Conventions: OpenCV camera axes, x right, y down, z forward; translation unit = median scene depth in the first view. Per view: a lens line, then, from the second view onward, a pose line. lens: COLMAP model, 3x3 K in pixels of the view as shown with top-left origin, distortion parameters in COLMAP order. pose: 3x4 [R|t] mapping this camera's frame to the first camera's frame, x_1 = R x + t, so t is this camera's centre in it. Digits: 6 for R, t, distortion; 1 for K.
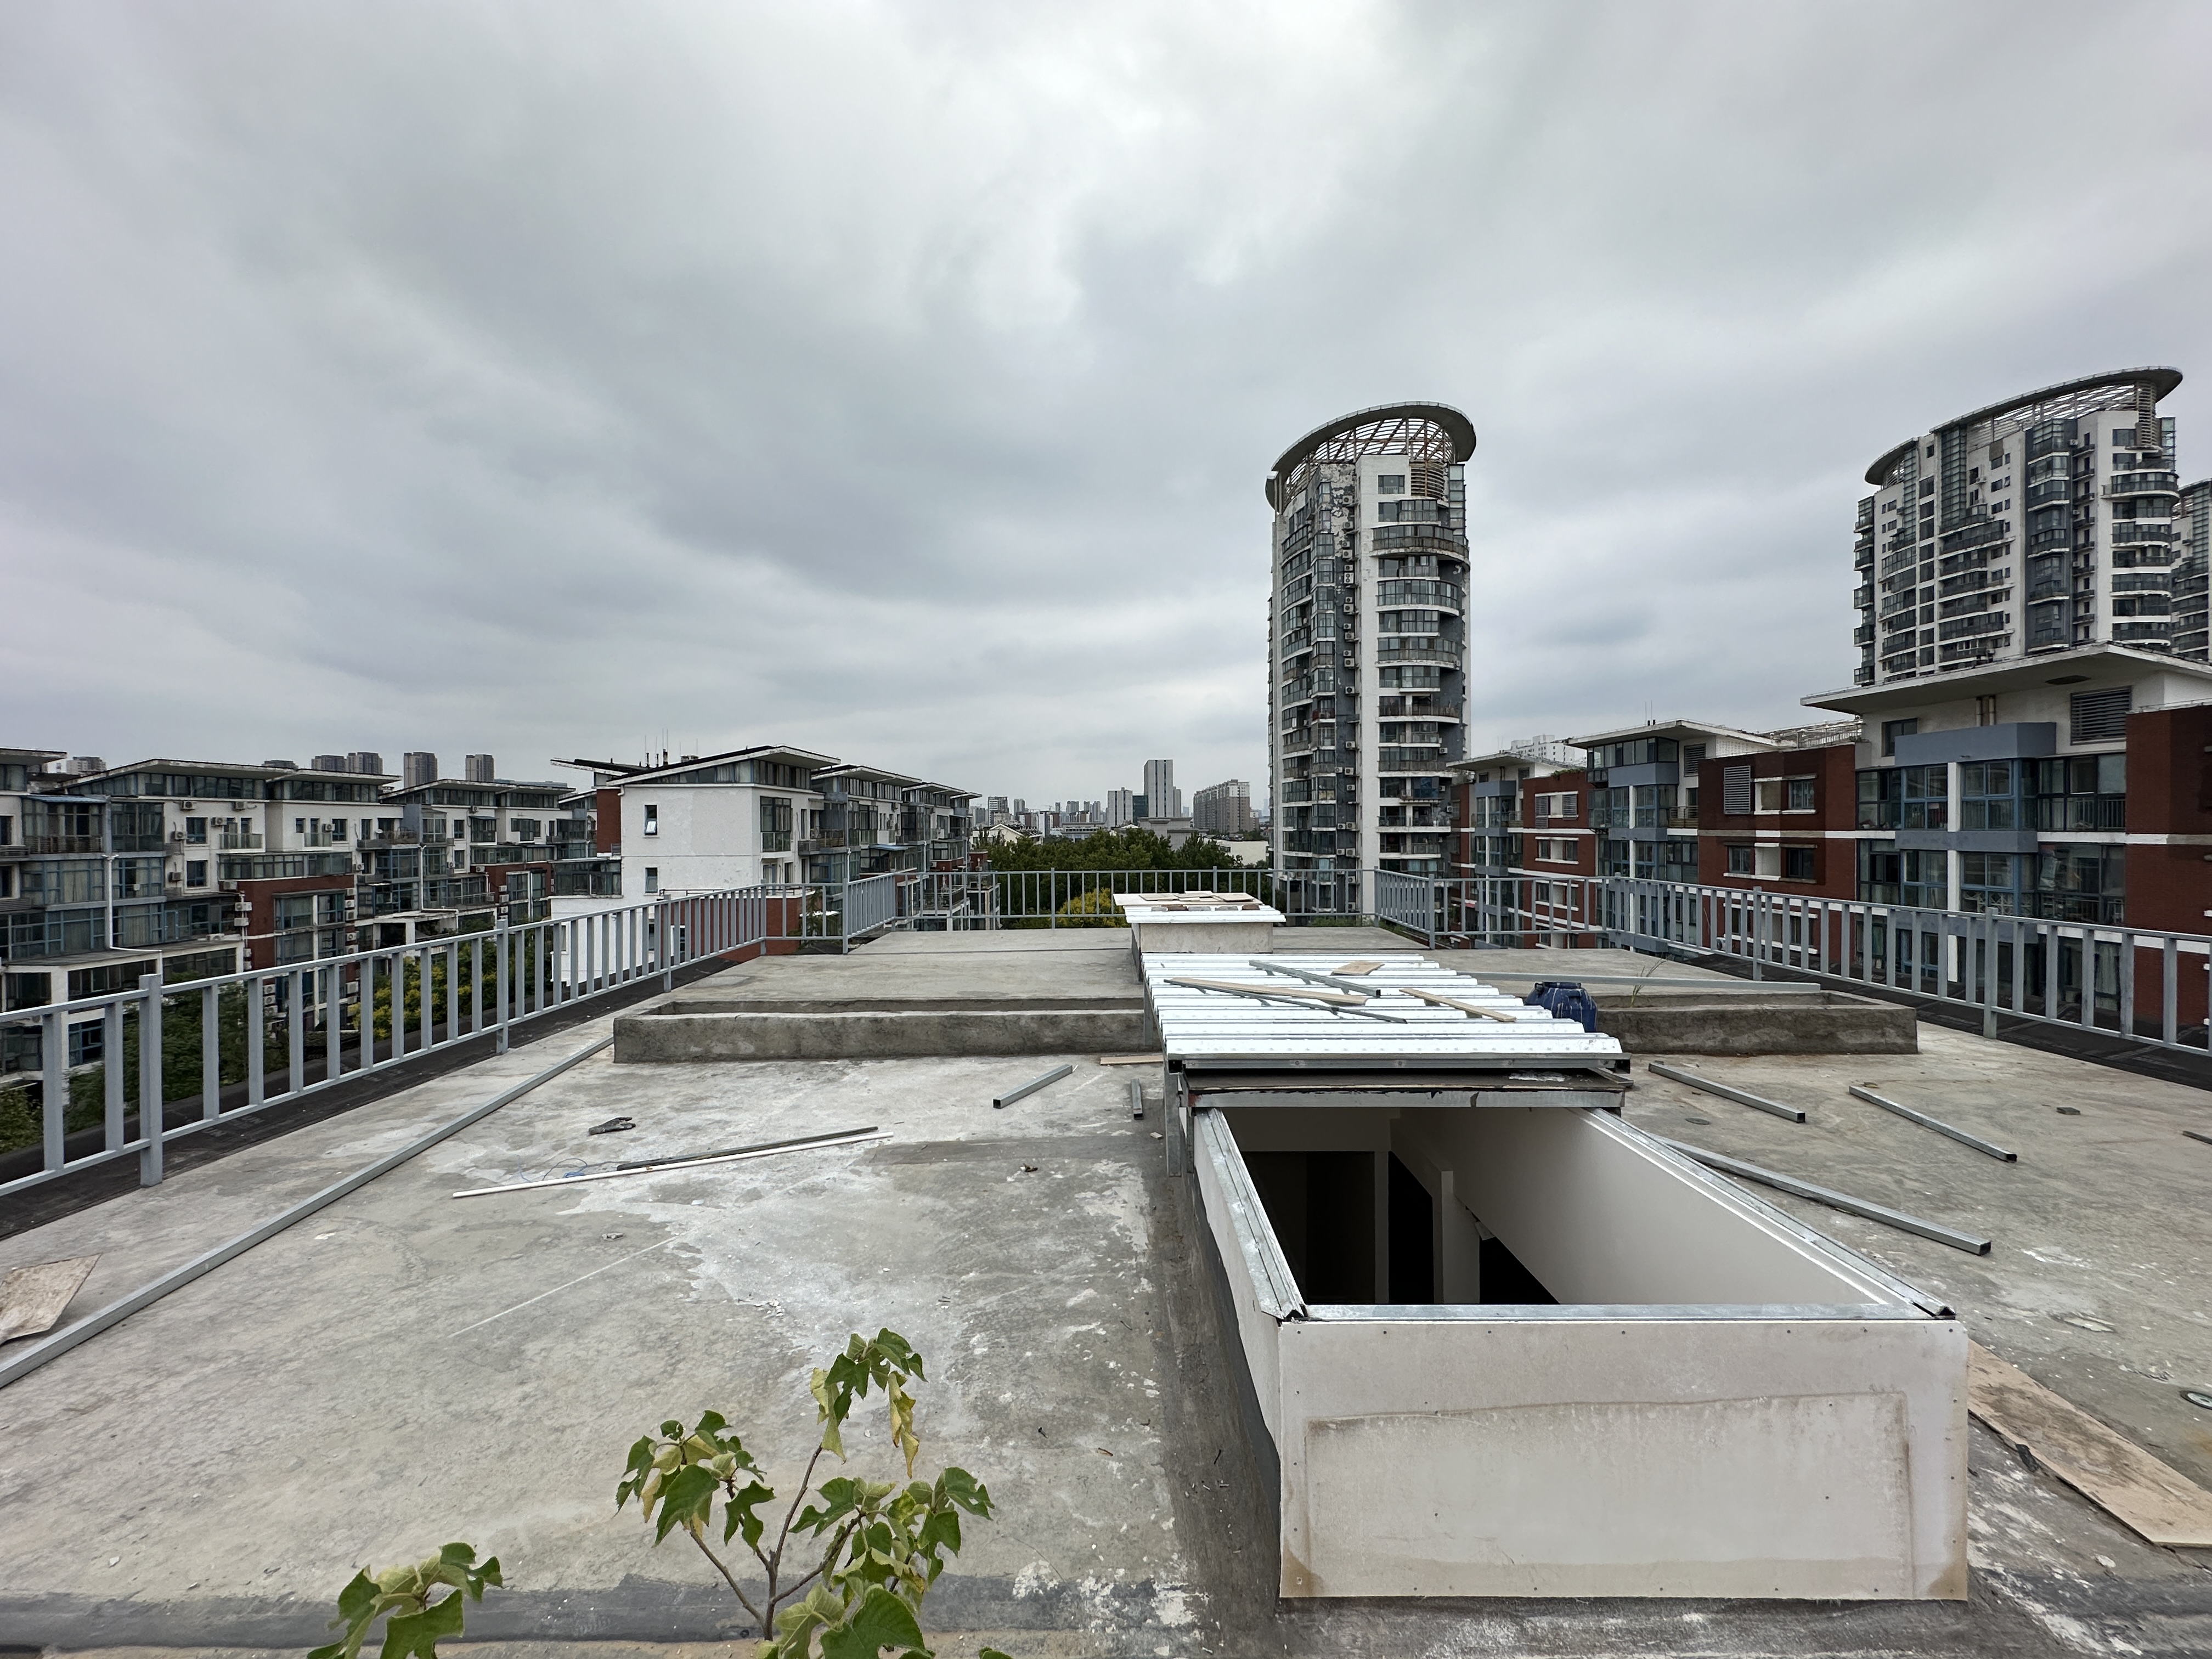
lens RADIAL K [[886.3, 0, 1104.4], [0, 886.3, 830.6], [0, 0, 1]] dist [-0.003421, 0.000459]
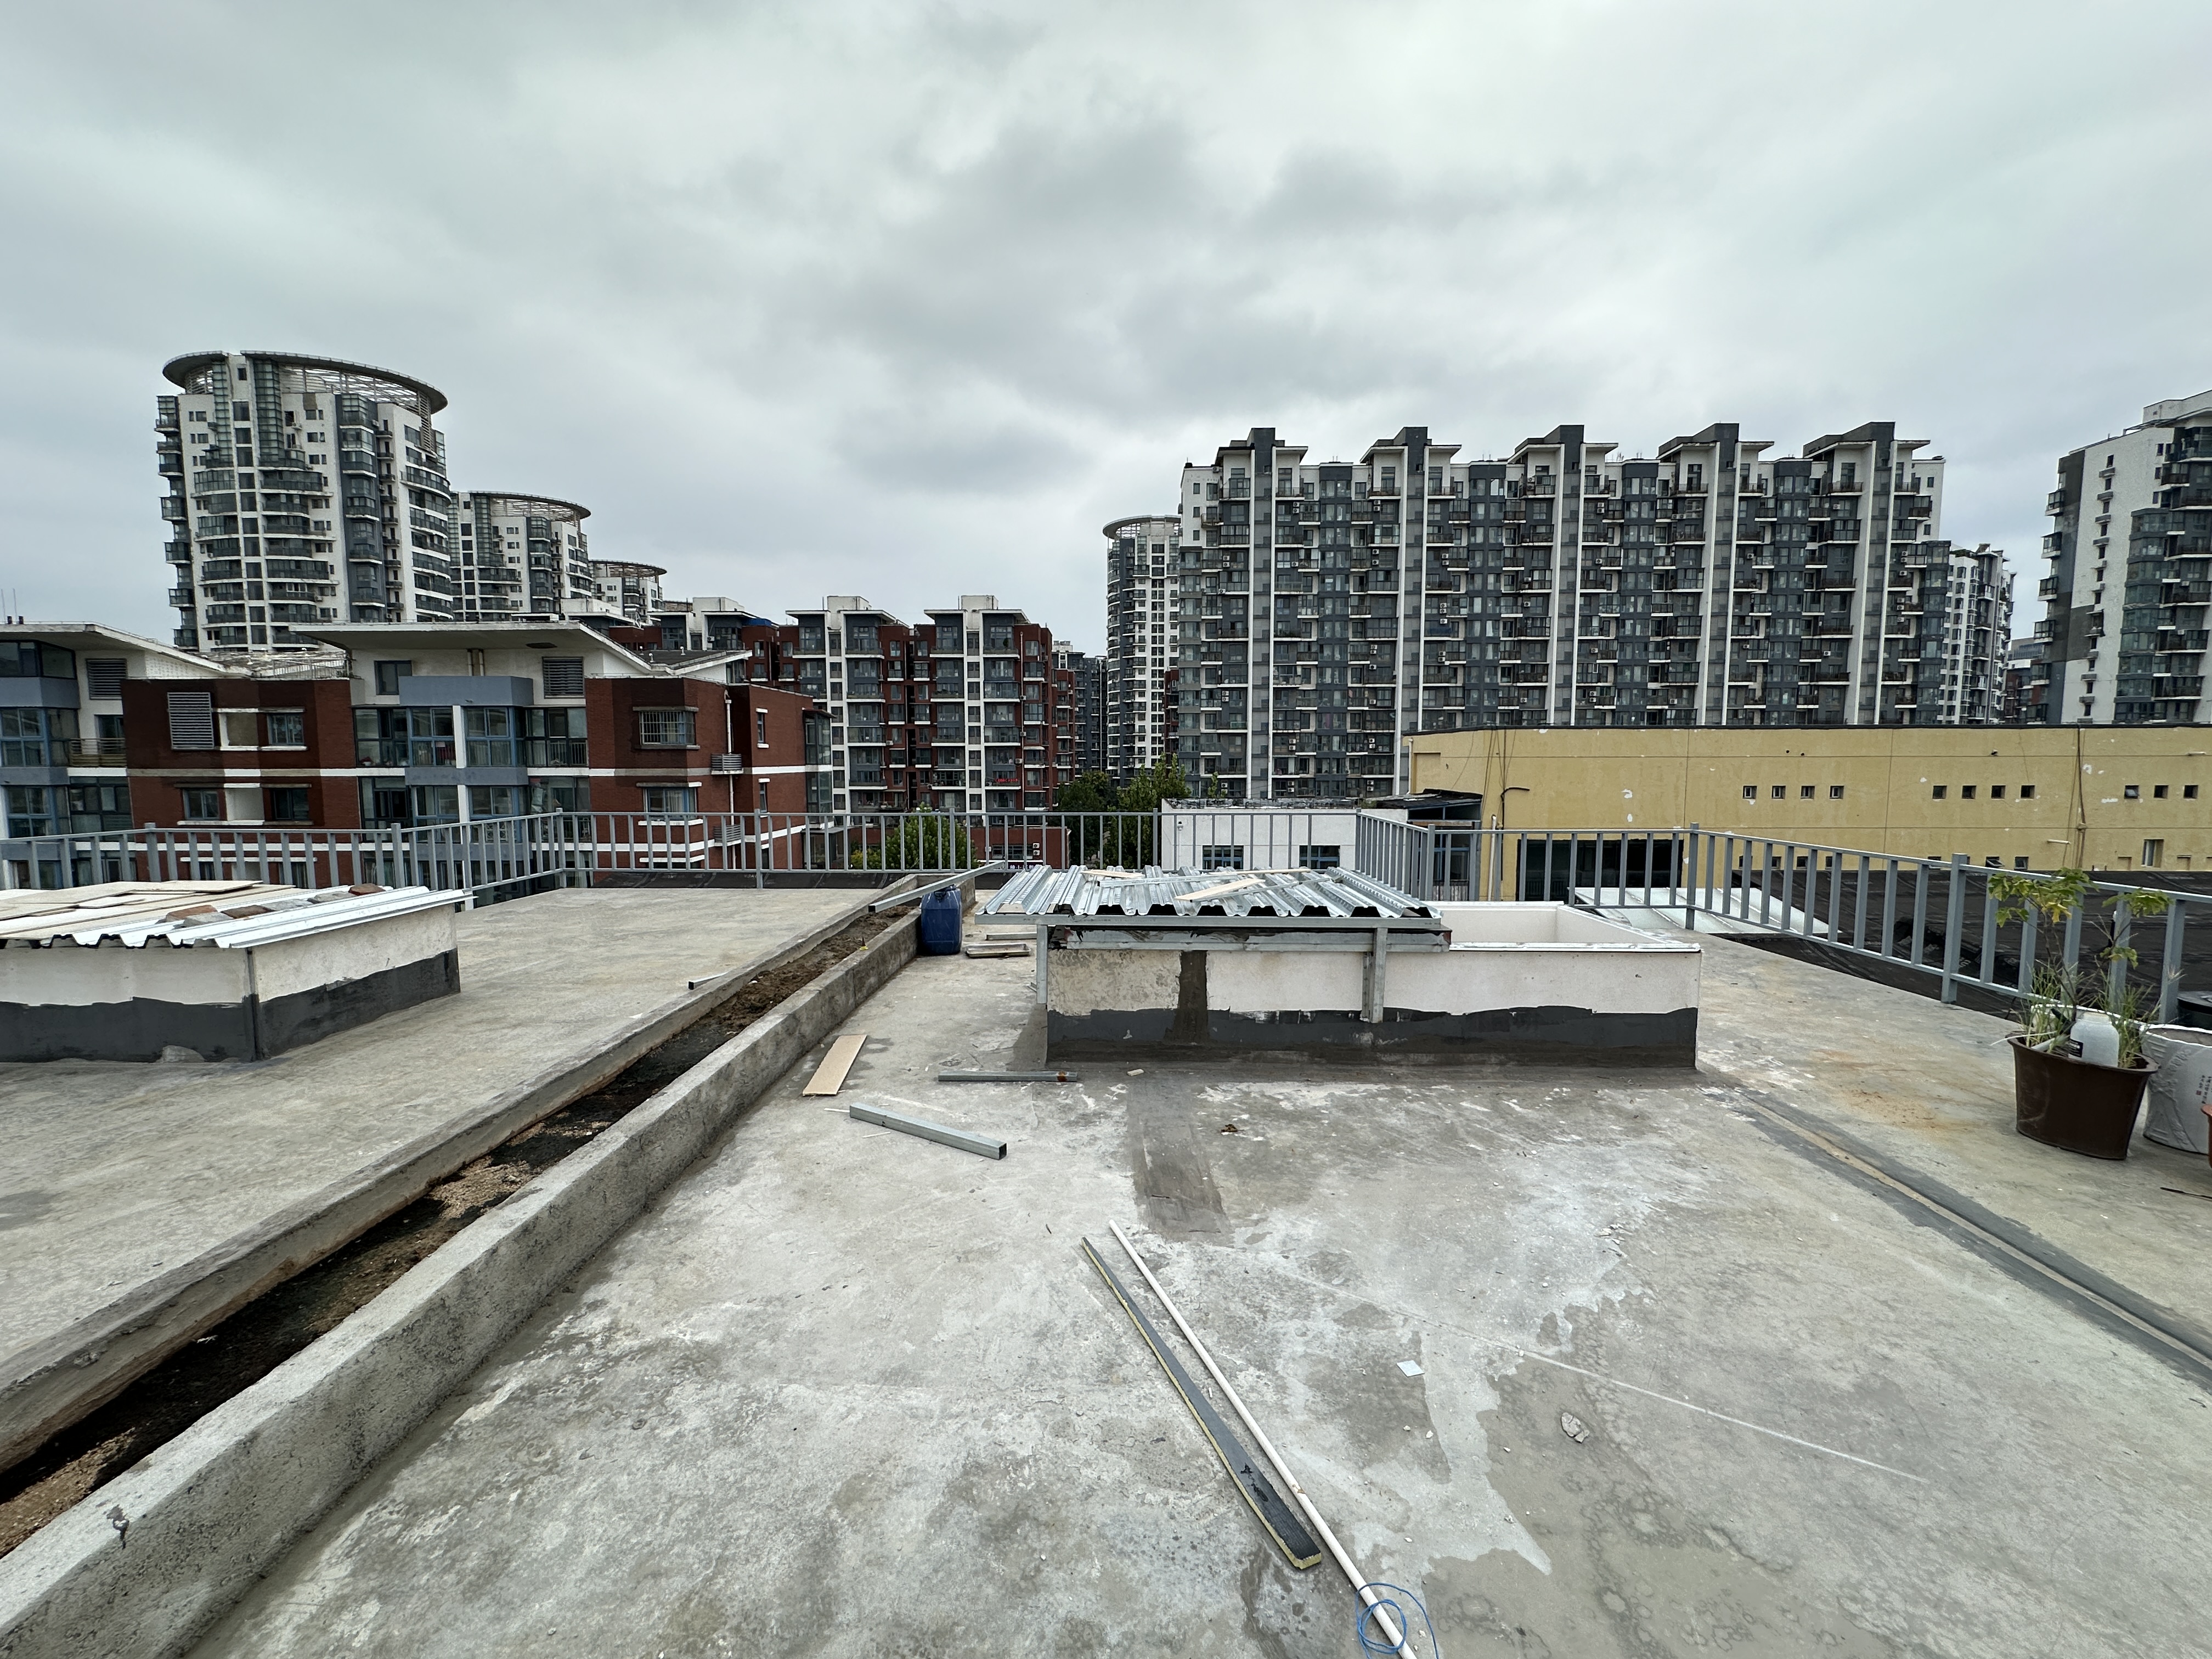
lens RADIAL K [[886.3, 0, 1103.2], [0, 886.3, 832.0], [0, 0, 1]] dist [-0.003421, 0.000459]
pose [[0.019495, -0.076648, 0.996868, -0.093883], [0.007697, 0.997039, 0.076510, 0.001440], [-0.999780, 0.006182, 0.020027, 0.109151]]
